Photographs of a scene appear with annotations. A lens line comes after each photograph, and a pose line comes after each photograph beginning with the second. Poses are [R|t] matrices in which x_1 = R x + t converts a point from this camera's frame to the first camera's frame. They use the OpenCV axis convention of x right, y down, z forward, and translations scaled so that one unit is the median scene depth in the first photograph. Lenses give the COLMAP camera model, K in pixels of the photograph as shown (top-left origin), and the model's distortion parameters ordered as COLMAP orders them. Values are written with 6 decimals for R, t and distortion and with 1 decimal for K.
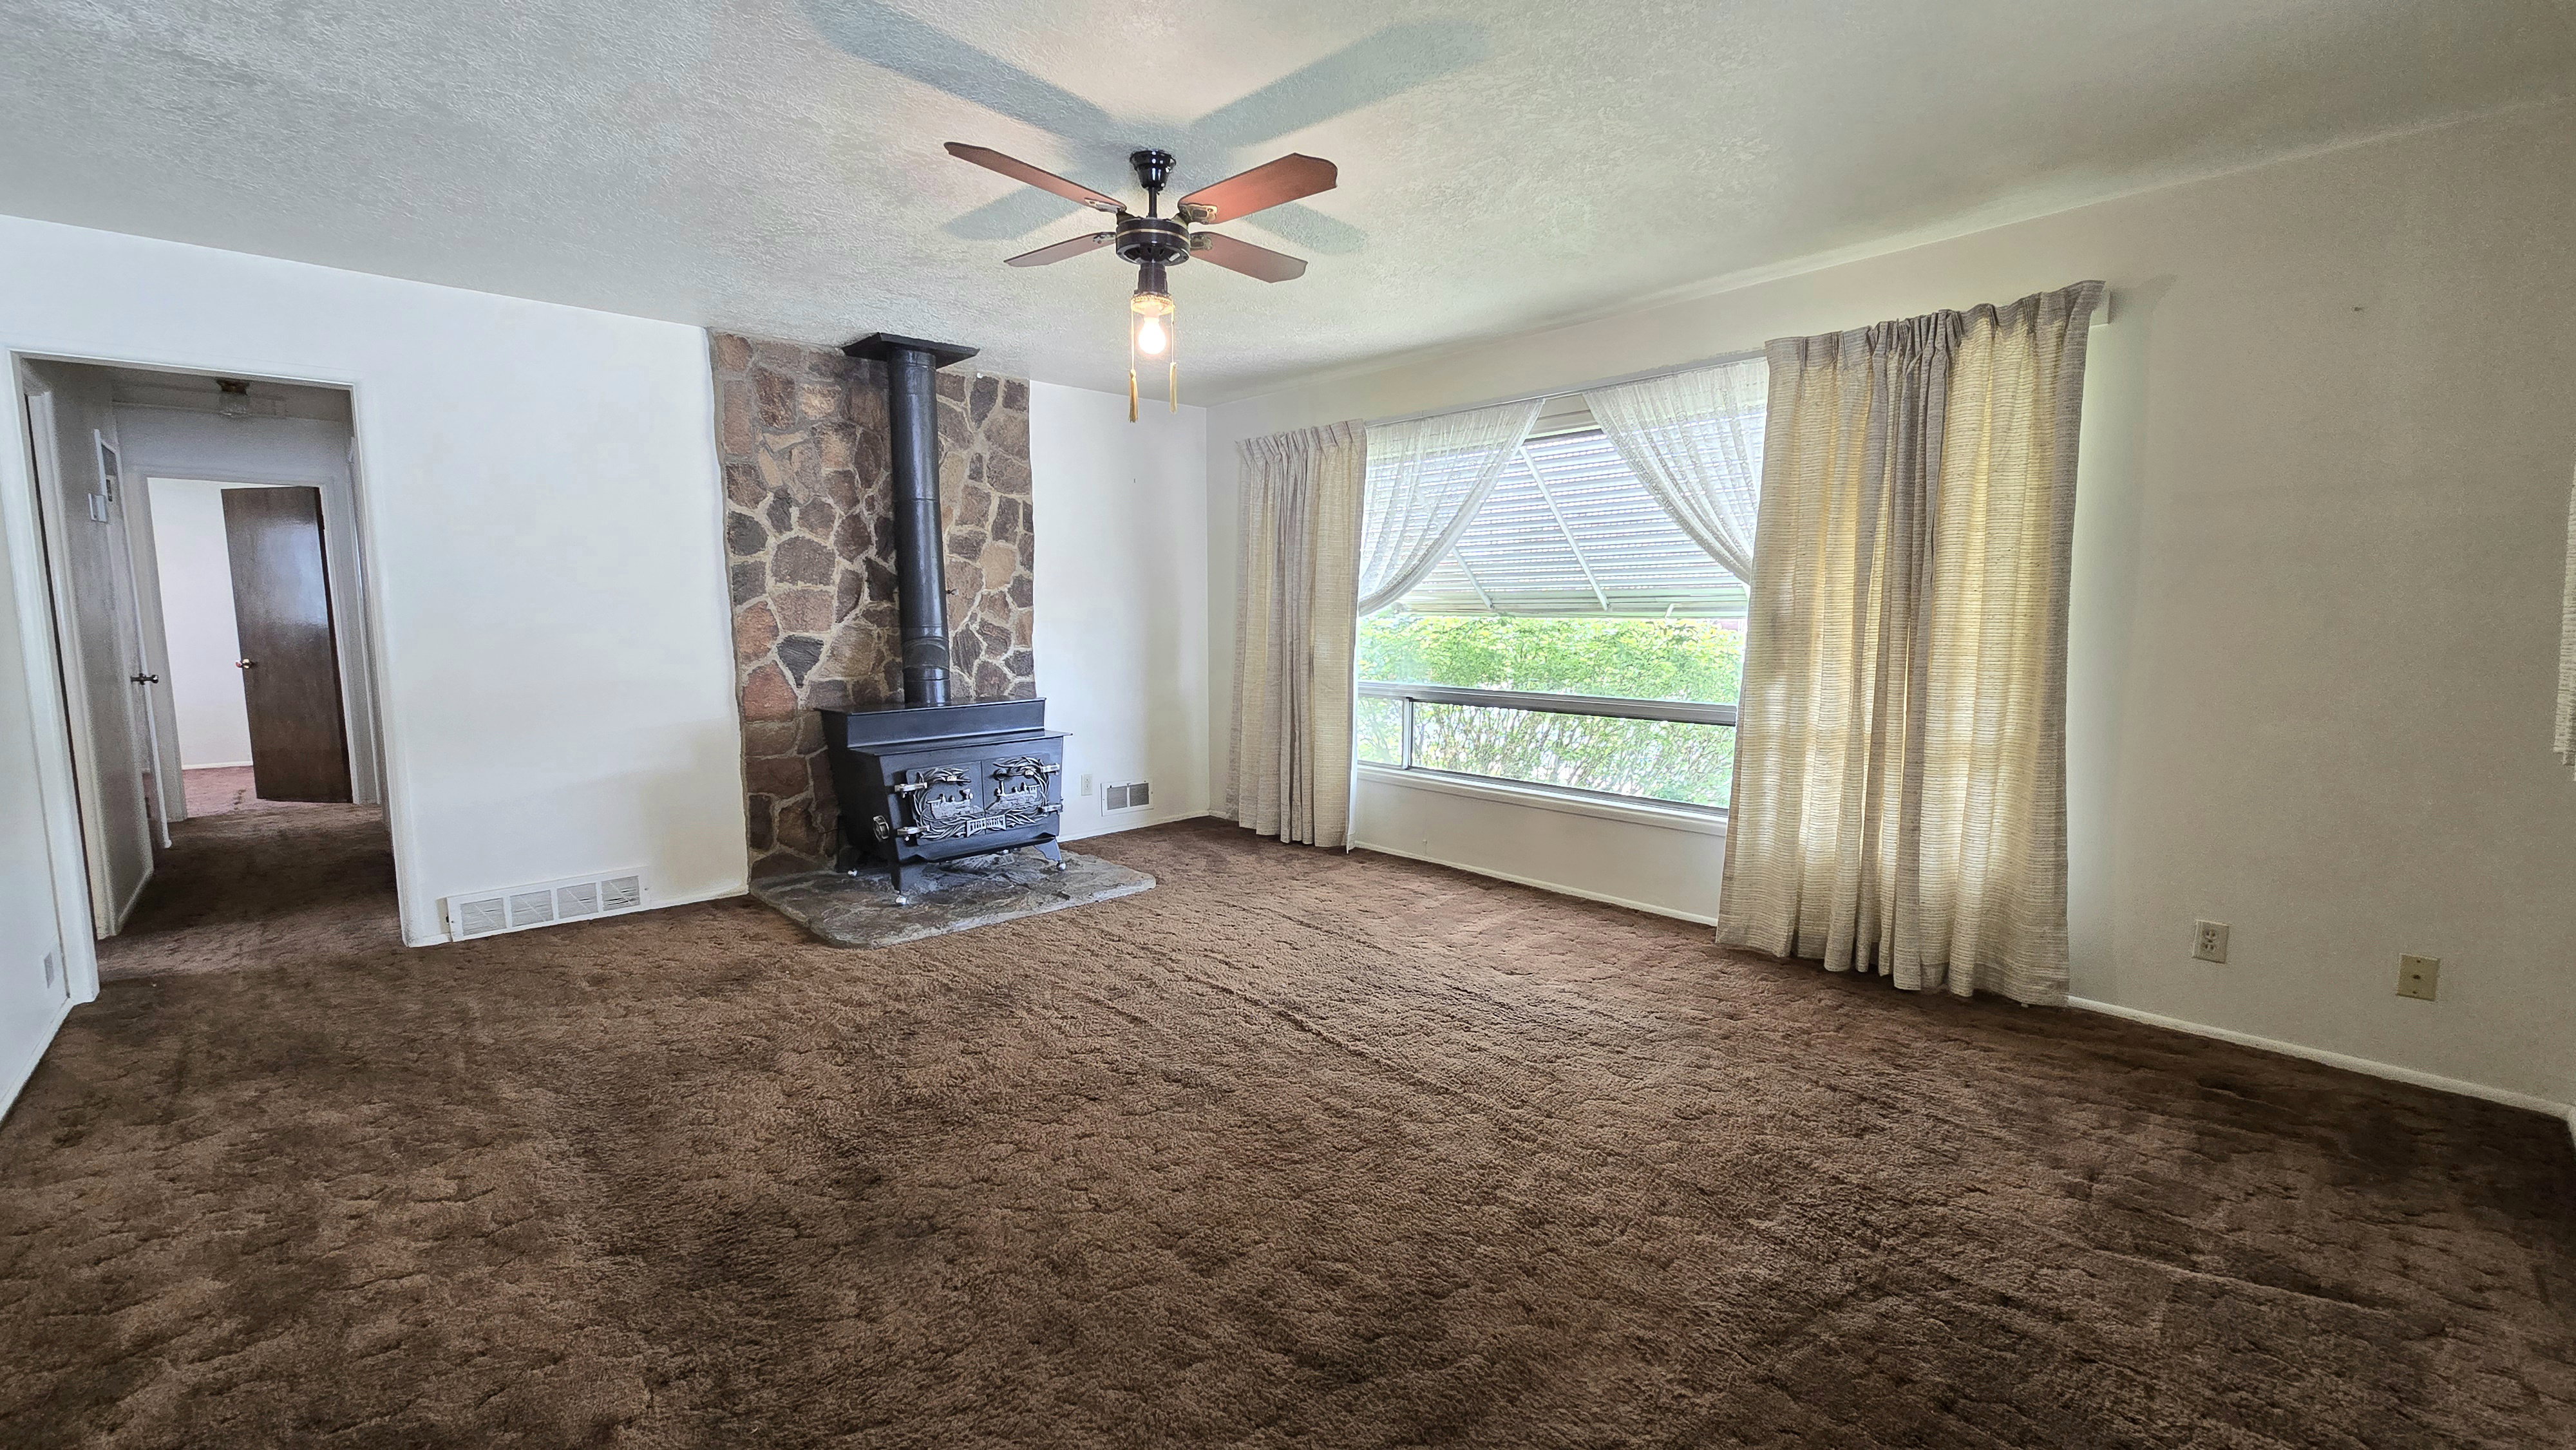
lens RADIAL K [[1052.8, 0, 1299.5], [0, 1052.8, 740.3], [0, 0, 1]] dist [-0.004935, 0.000778]
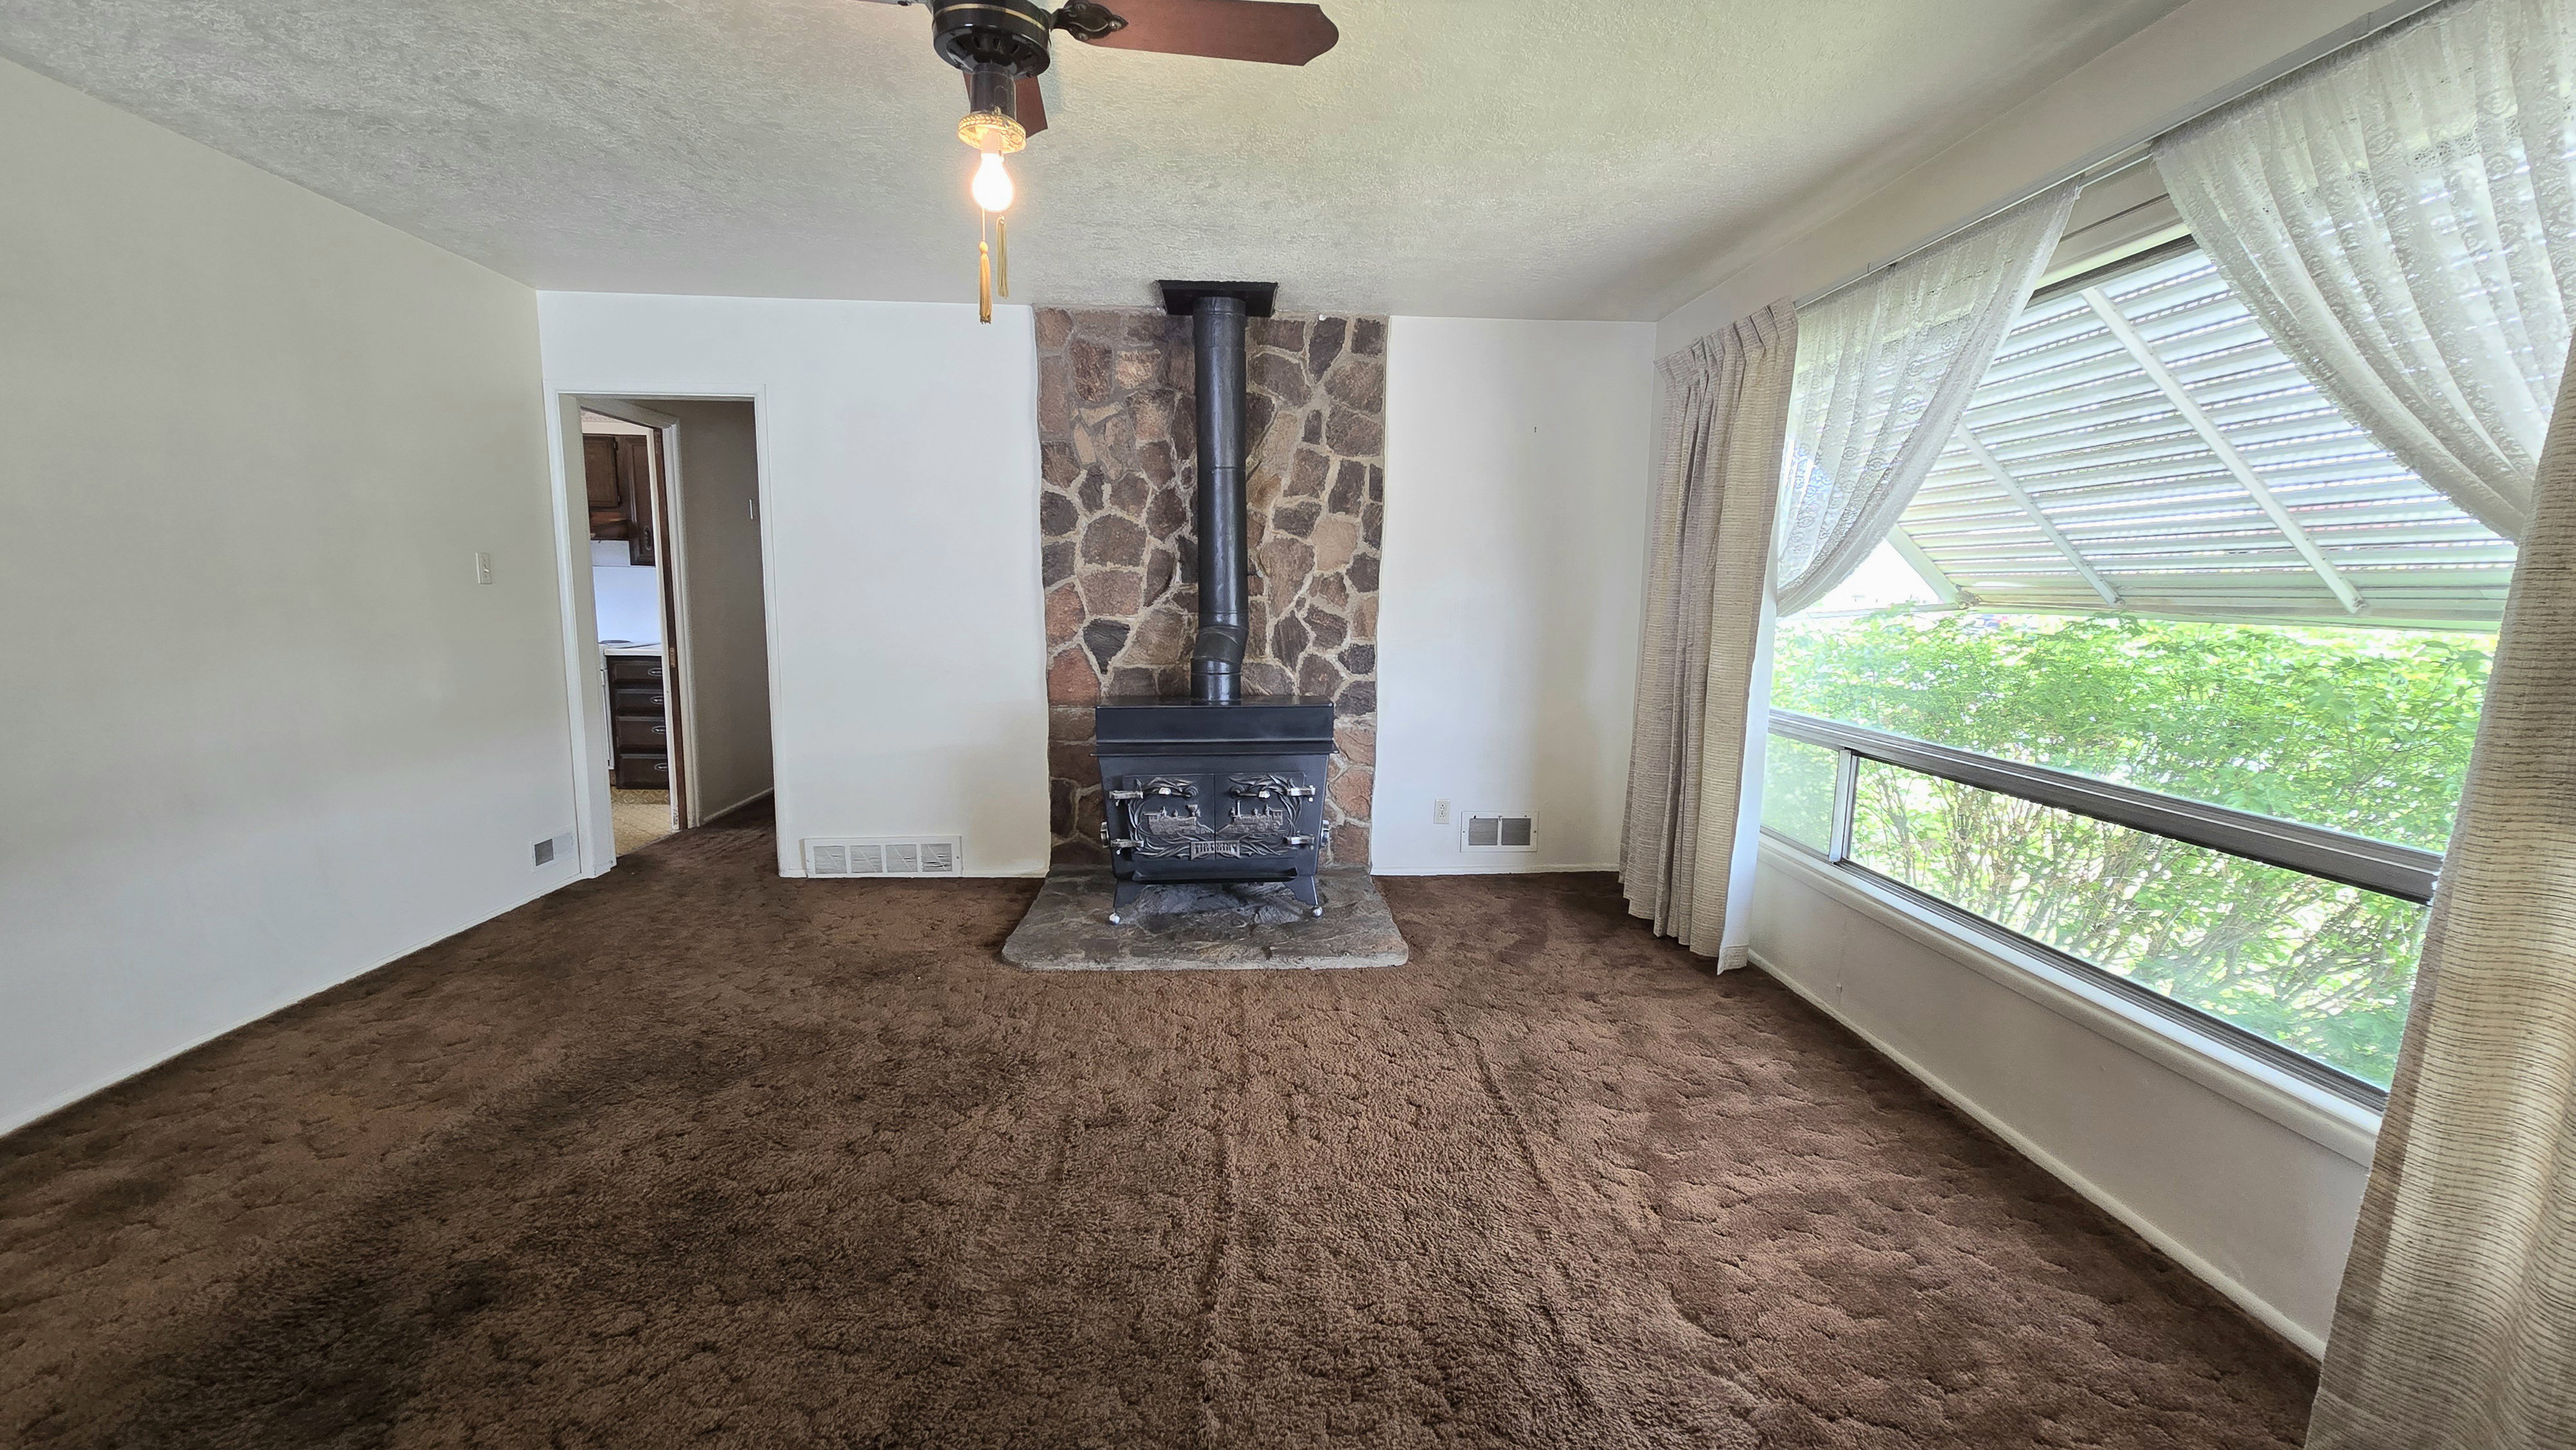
lens RADIAL K [[1052.8, 0, 1296.0], [0, 1052.8, 735.8], [0, 0, 1]] dist [-0.004935, 0.000778]
pose [[0.777222, 0.096405, -0.621797, 0.266803], [-0.088654, 0.995113, 0.043472, -0.051953], [0.622949, 0.021337, 0.781971, 0.368914]]
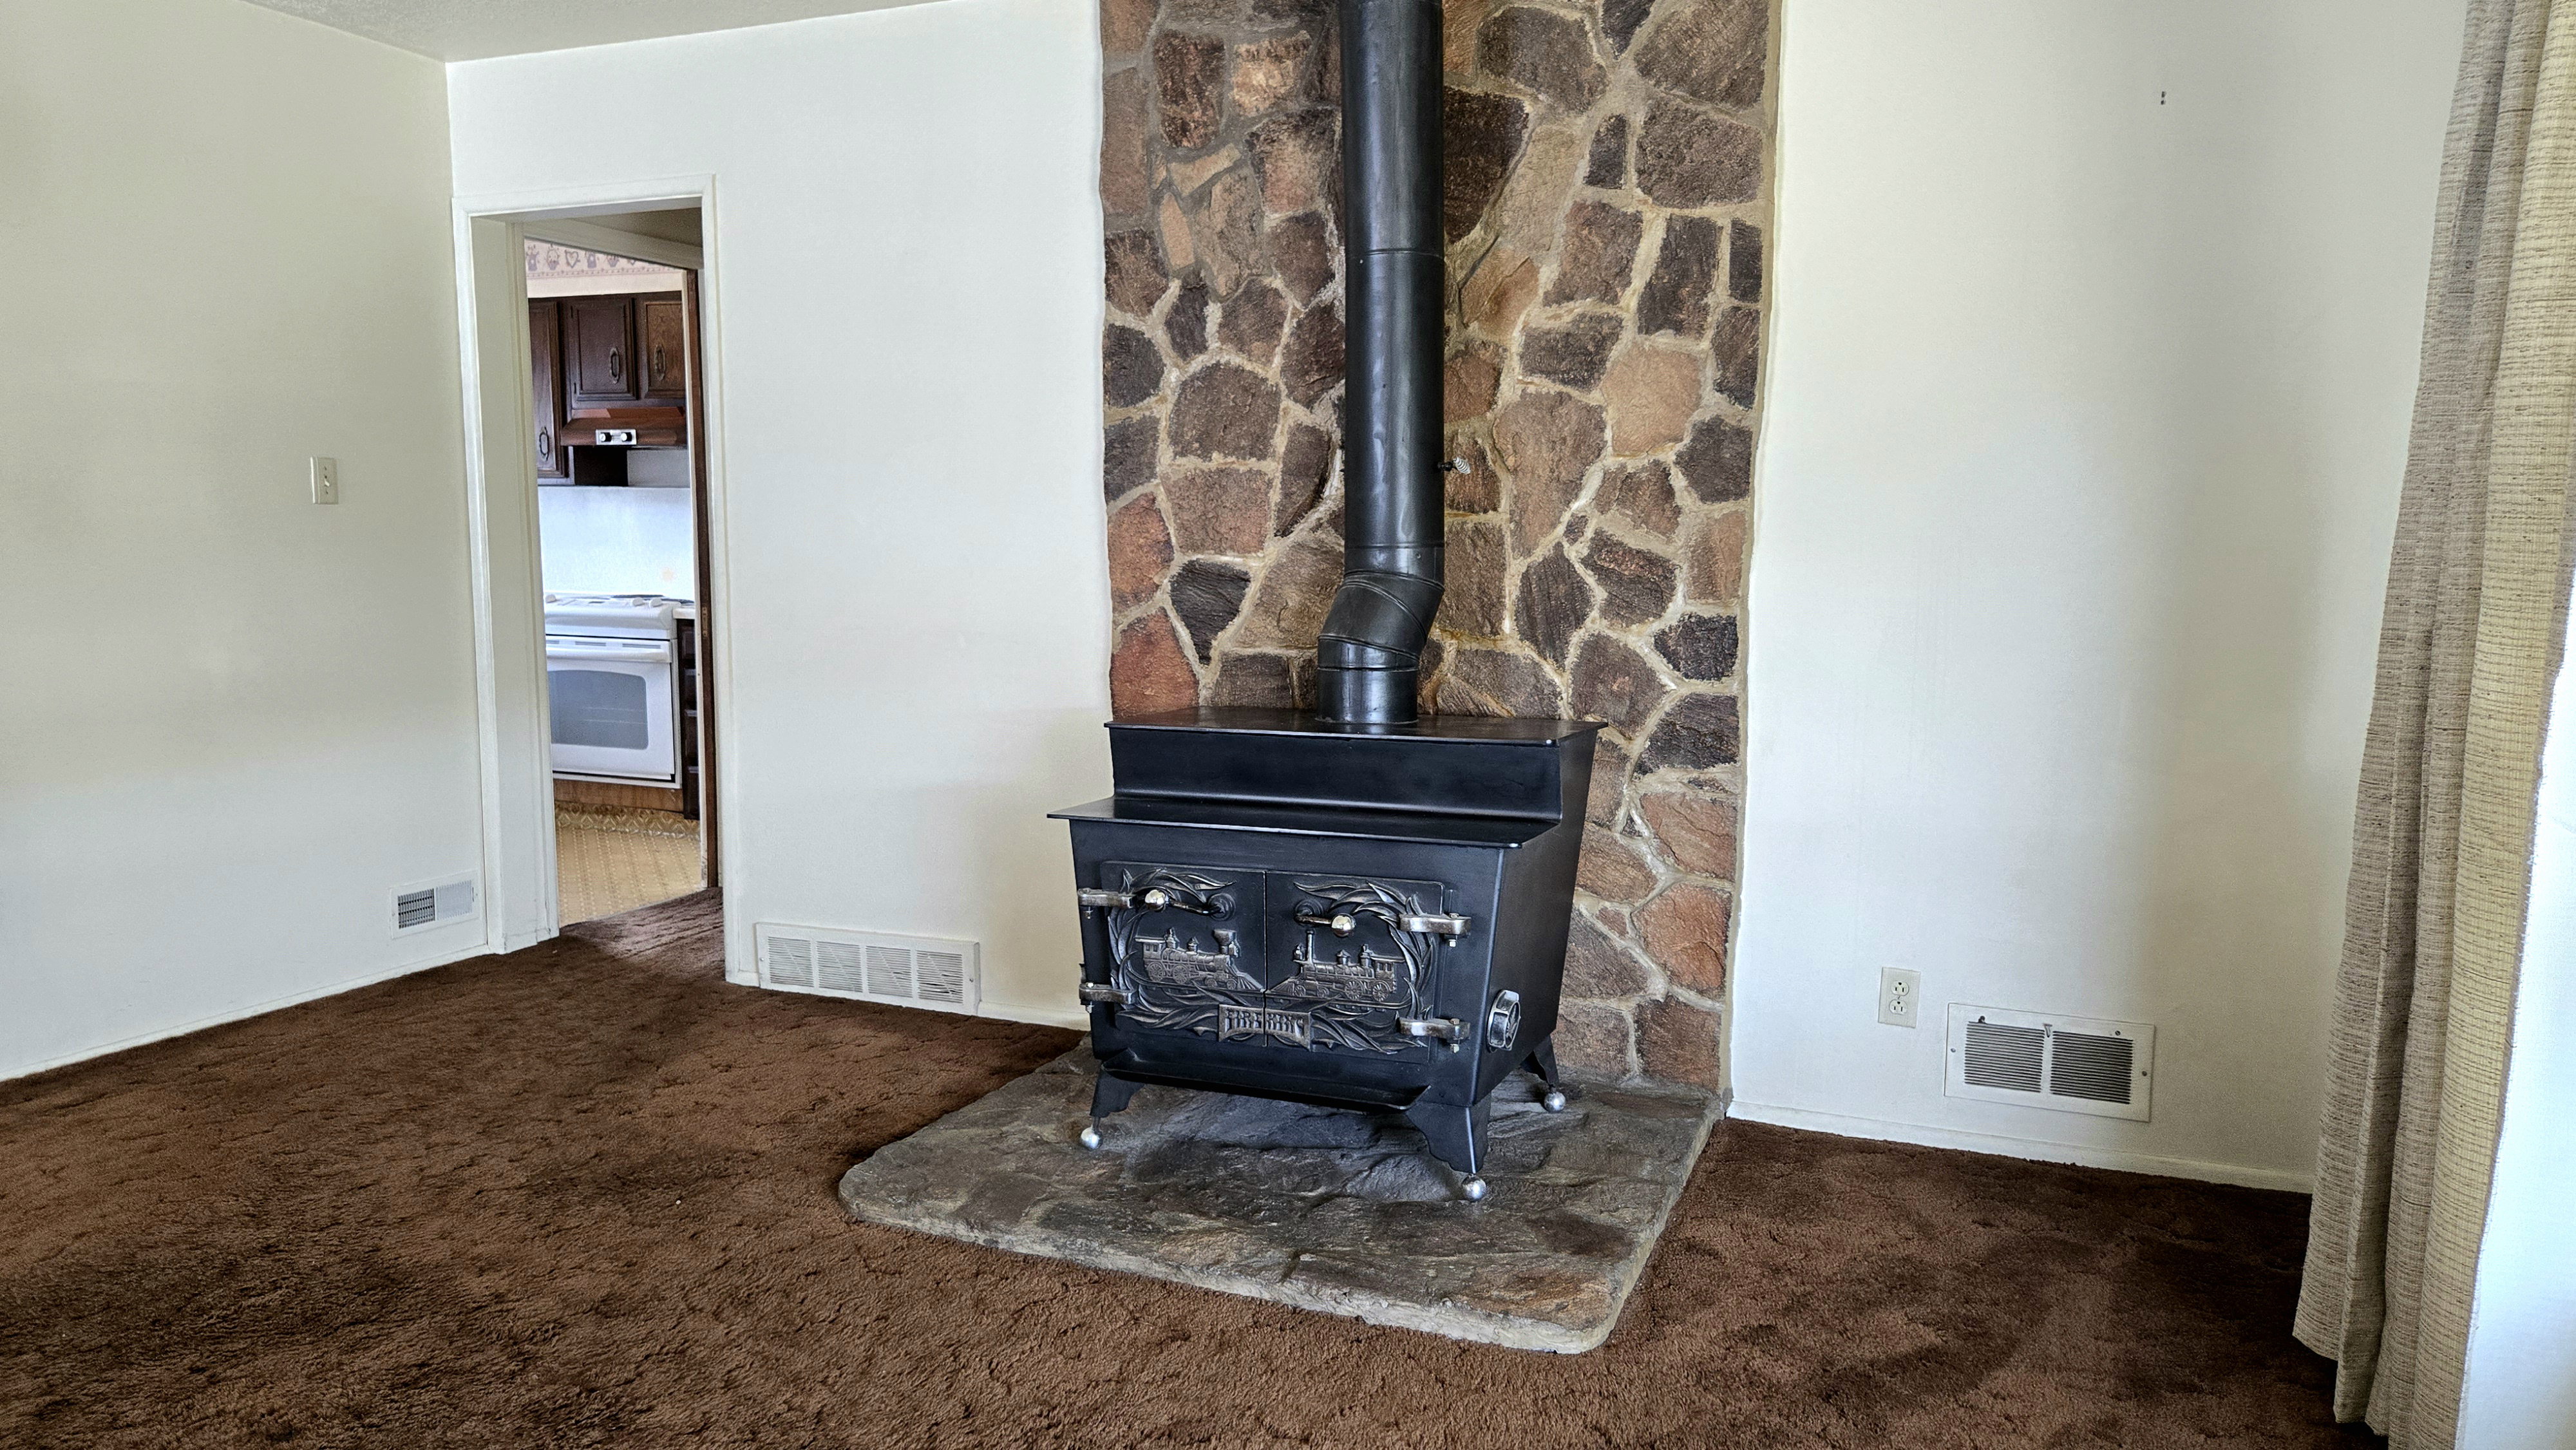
lens RADIAL K [[1724.0, 0, 1254.7], [0, 1724.0, 734.5], [0, 0, 1]] dist [0.072166, -0.052313]
pose [[0.406738, 0.109660, -0.906939, 0.299040], [-0.115037, 0.991015, 0.068235, -0.077358], [0.906273, 0.076578, 0.415699, 0.693257]]
